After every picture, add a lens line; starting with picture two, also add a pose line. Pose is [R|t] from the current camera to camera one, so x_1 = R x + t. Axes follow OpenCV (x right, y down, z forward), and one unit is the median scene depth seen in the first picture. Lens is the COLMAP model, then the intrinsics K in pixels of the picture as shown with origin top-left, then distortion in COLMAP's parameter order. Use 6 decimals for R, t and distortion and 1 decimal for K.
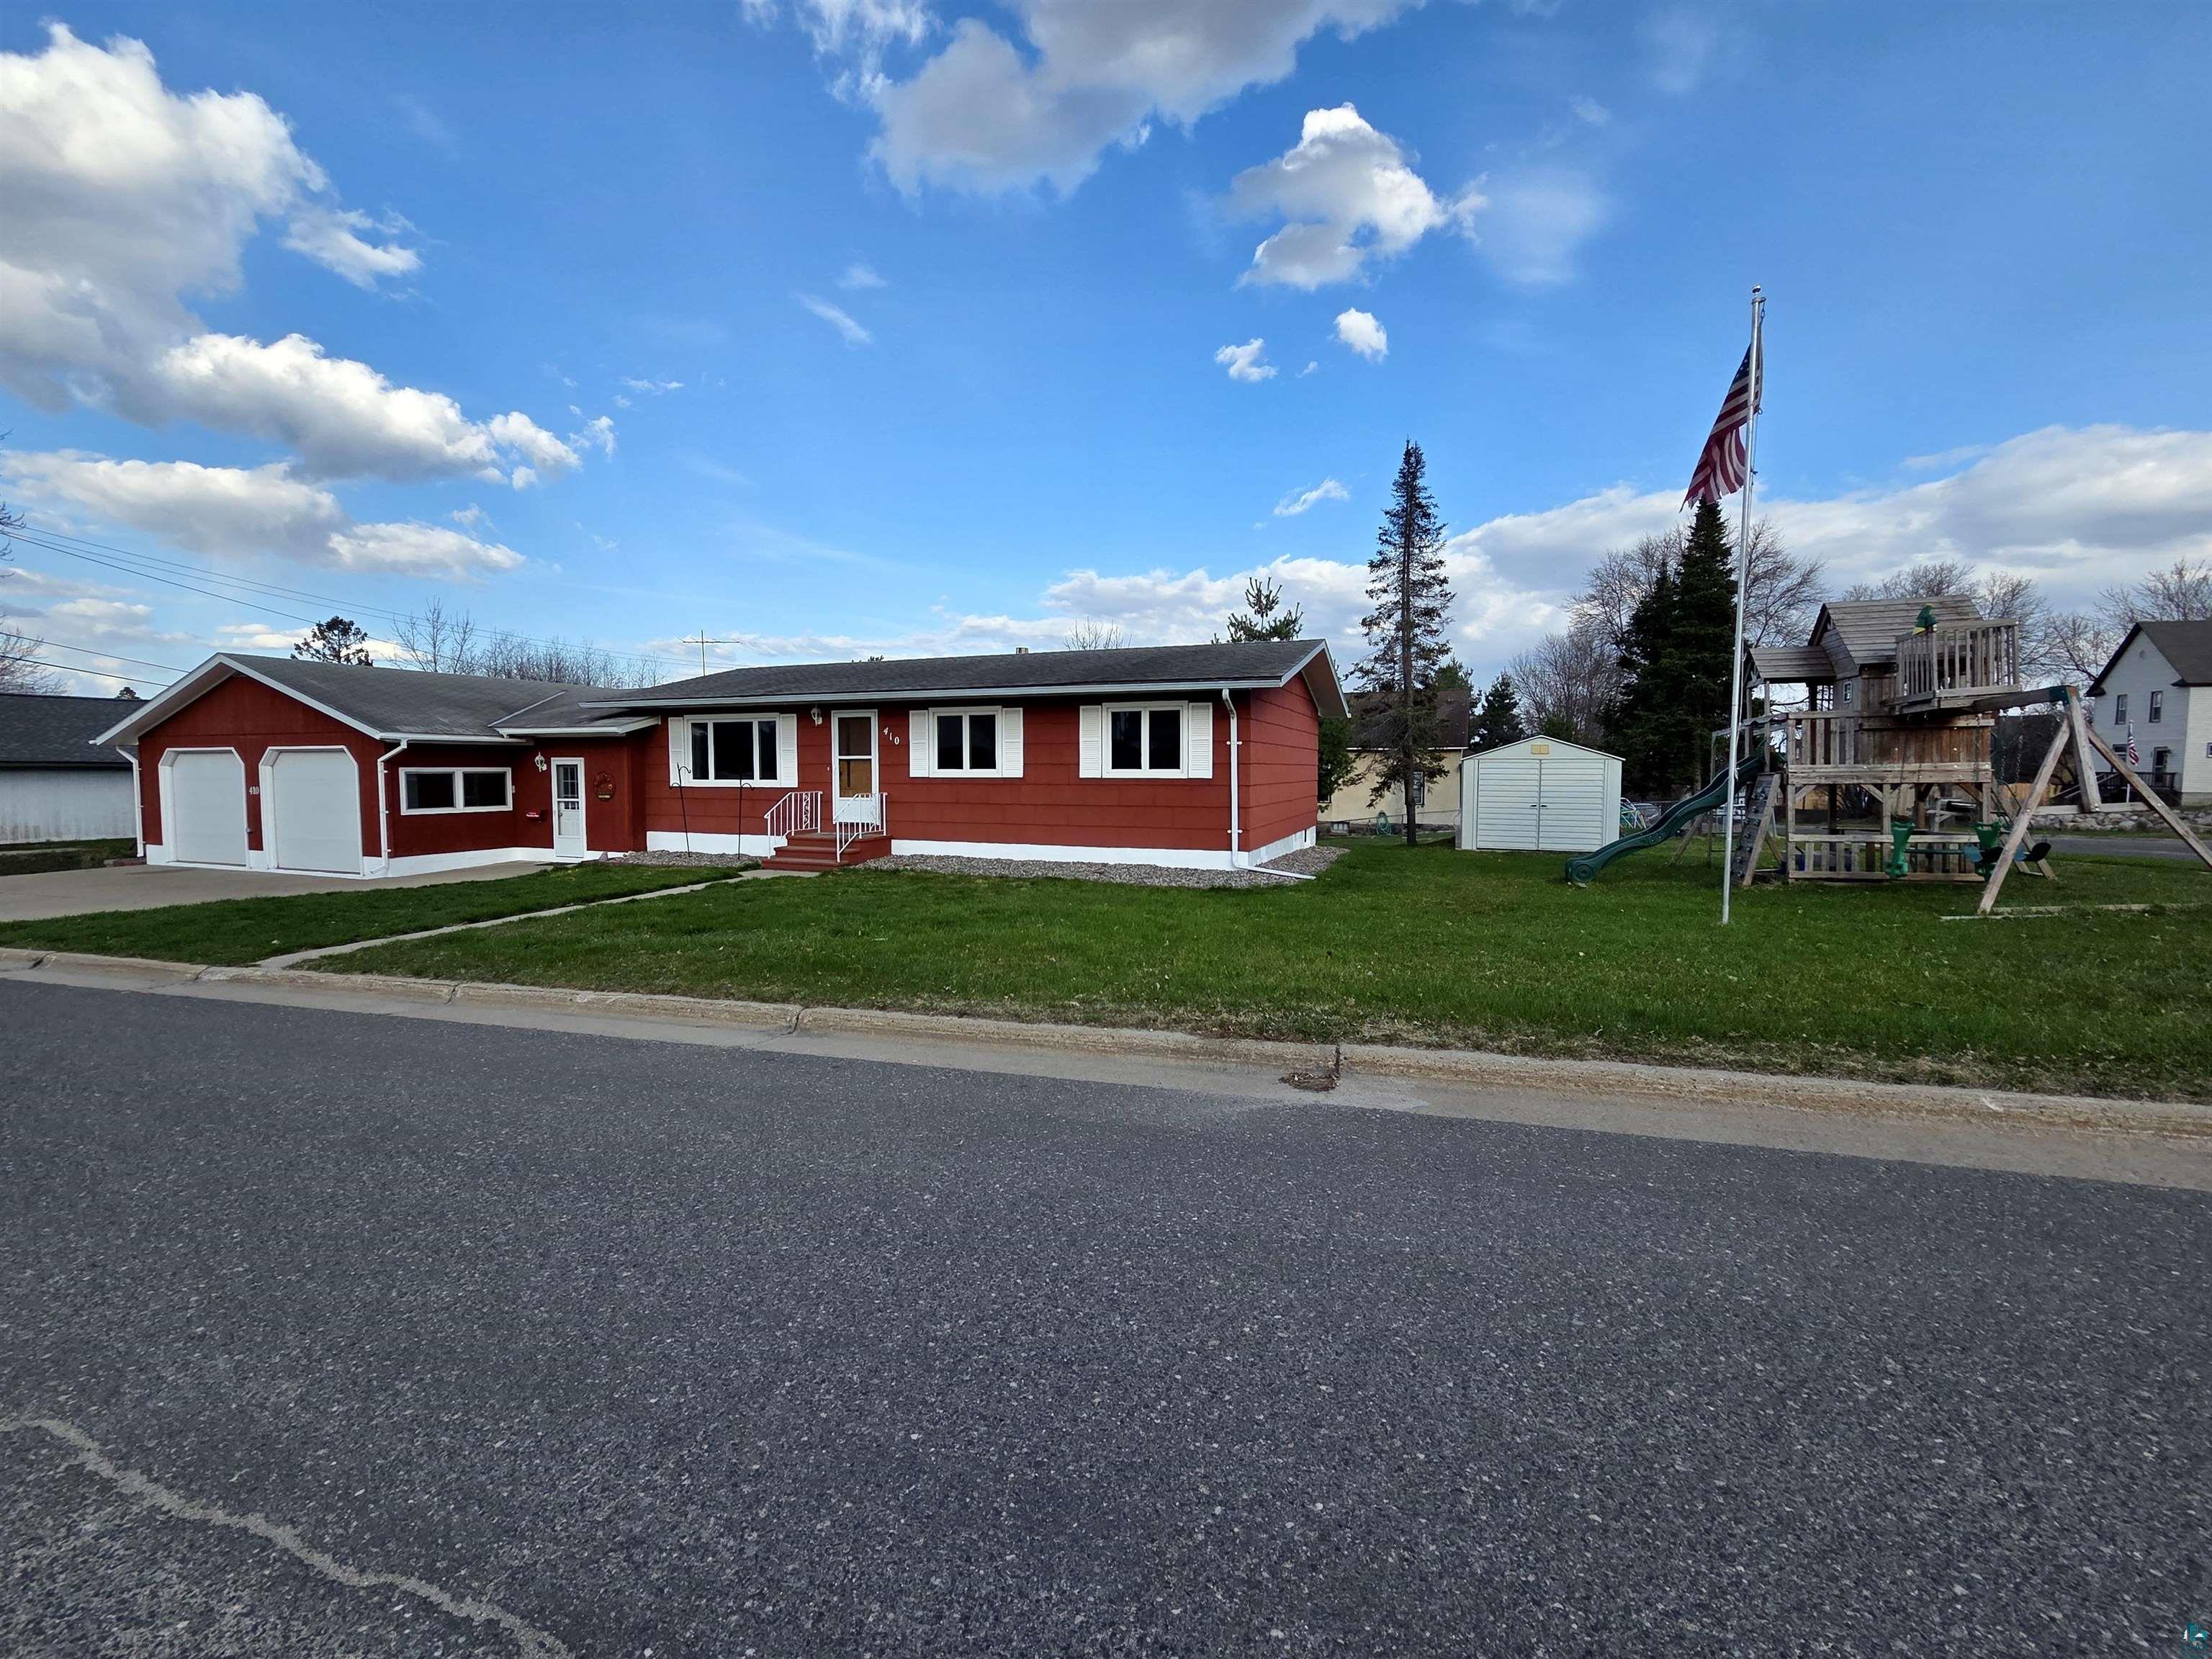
lens RADIAL K [[894.9, 0, 1094.8], [0, 894.9, 851.6], [0, 0, 1]] dist [0.002789, -0.001900]
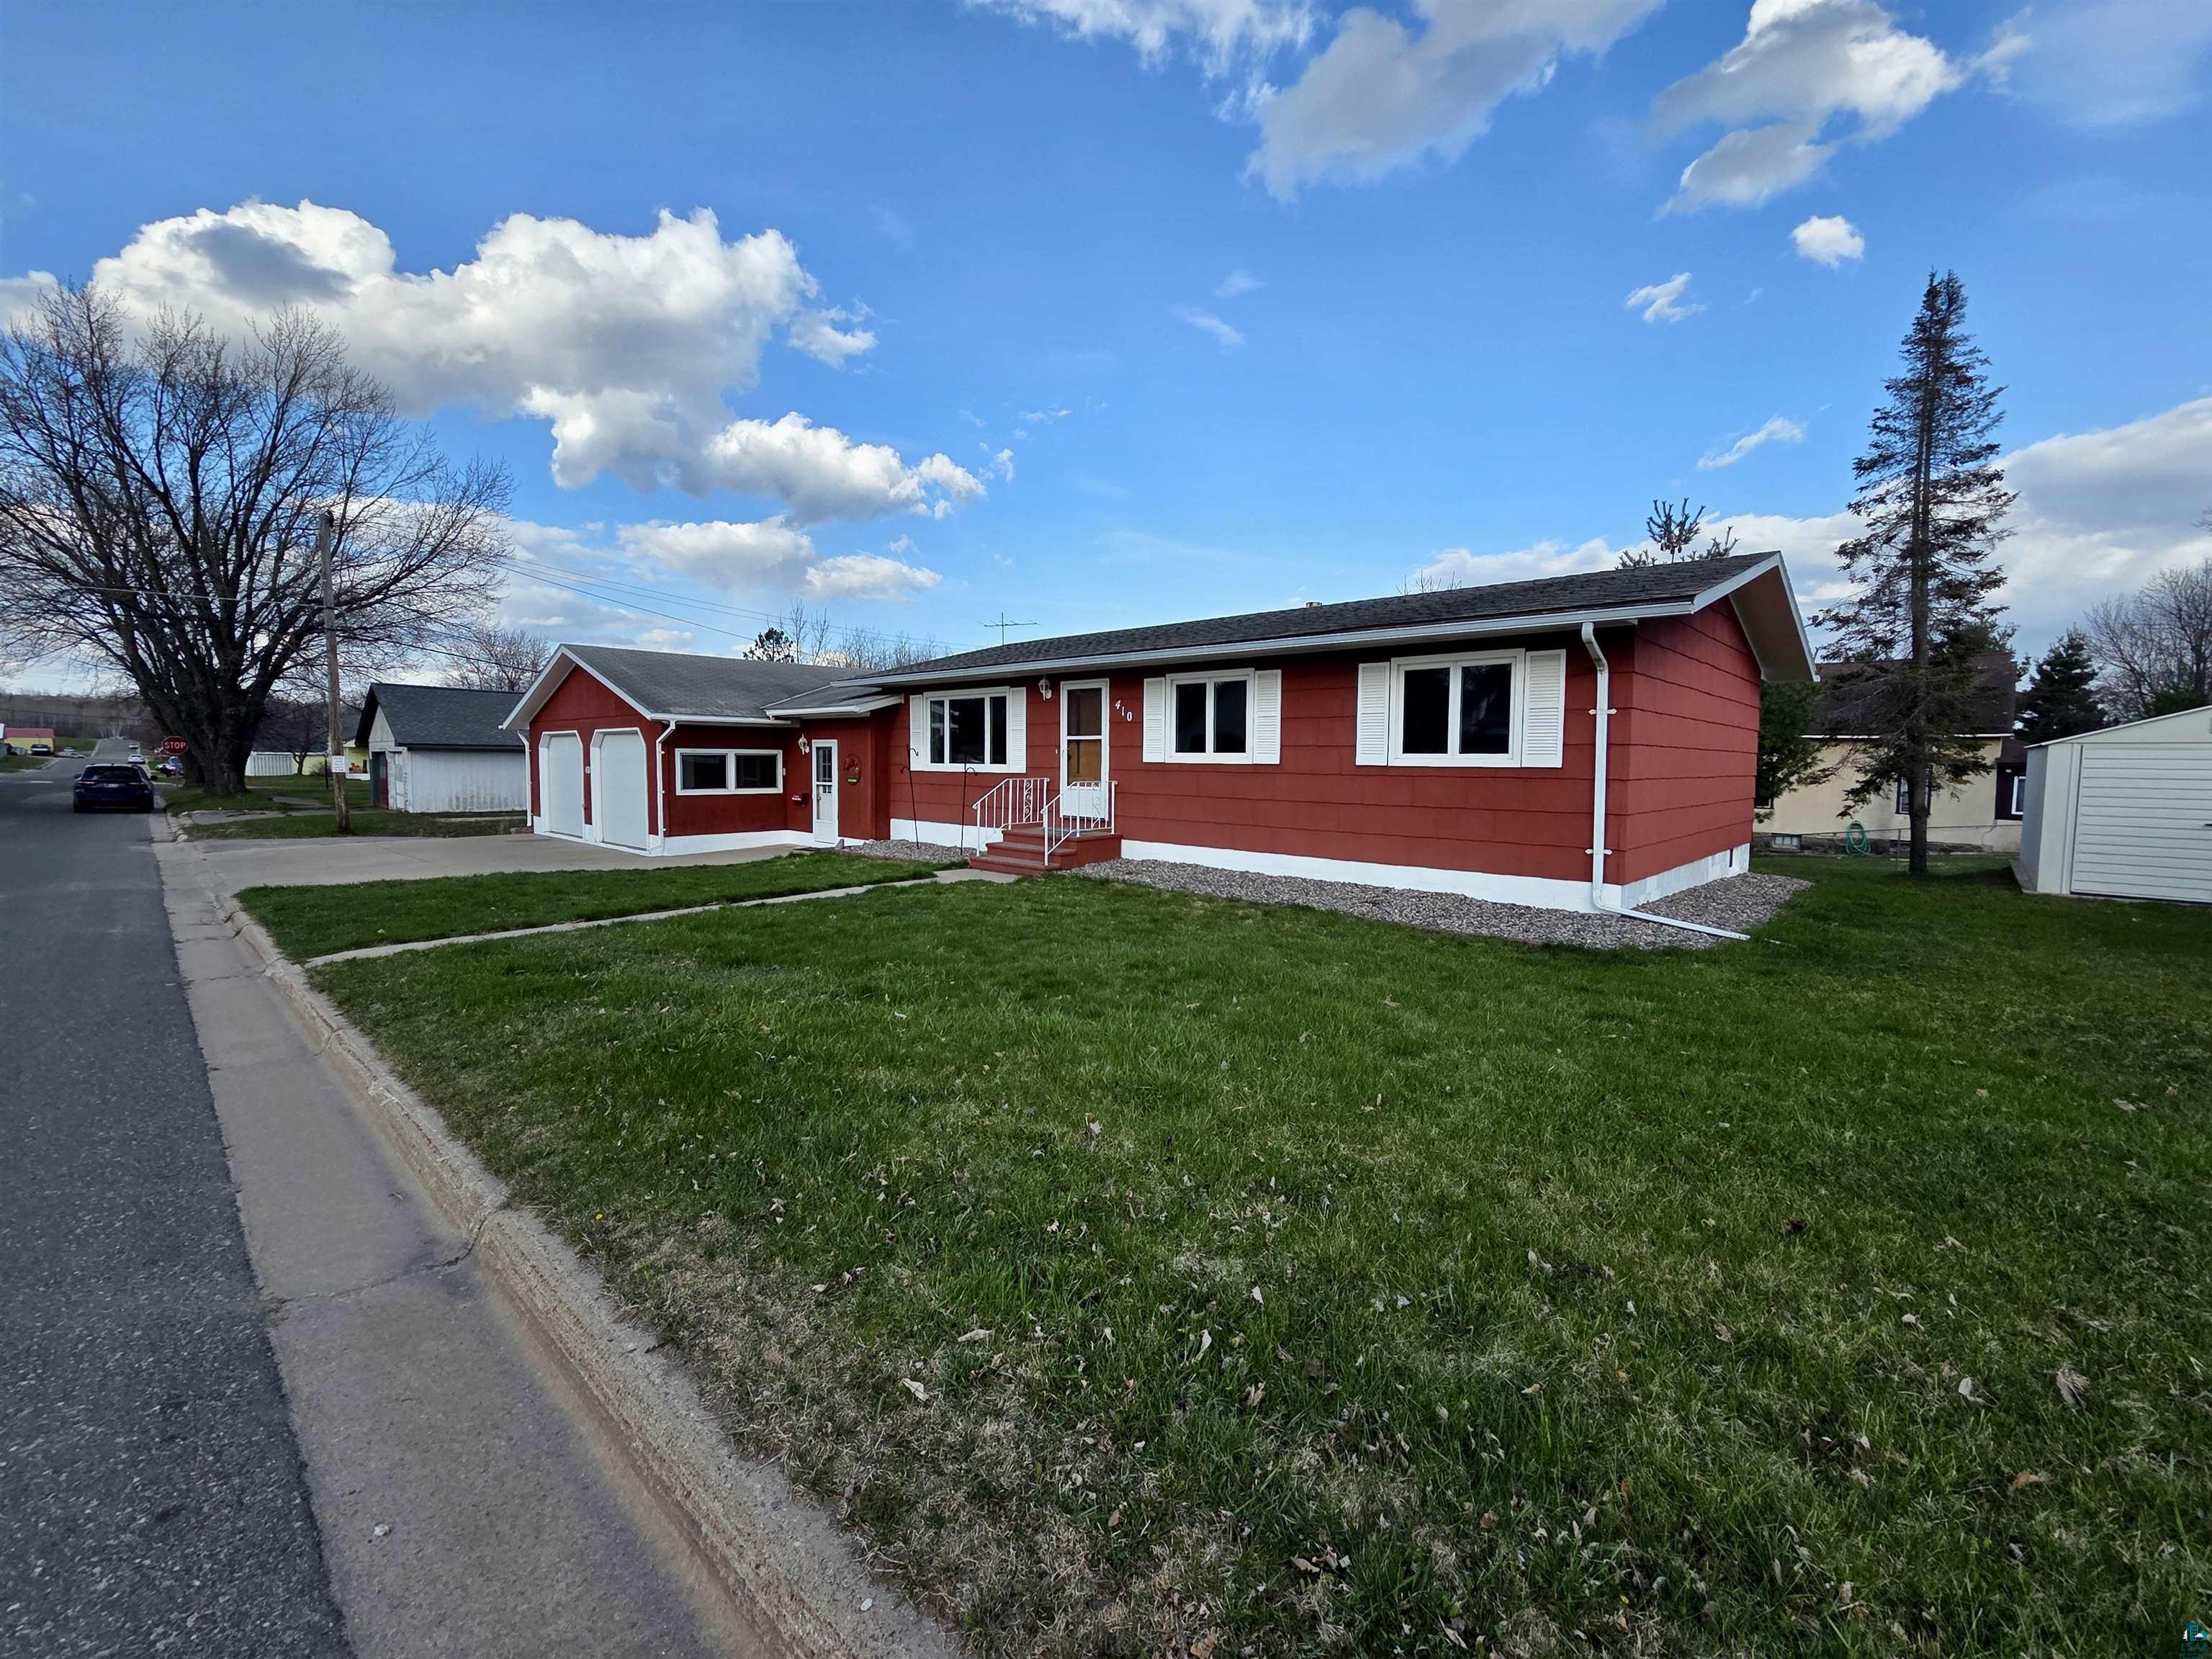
lens RADIAL K [[894.9, 0, 1104.5], [0, 894.9, 827.5], [0, 0, 1]] dist [0.002789, -0.001900]
pose [[0.928925, 0.036703, -0.368444, 0.037034], [-0.043867, 0.998976, -0.011084, -0.009881], [0.367660, 0.026458, 0.929584, 0.163604]]
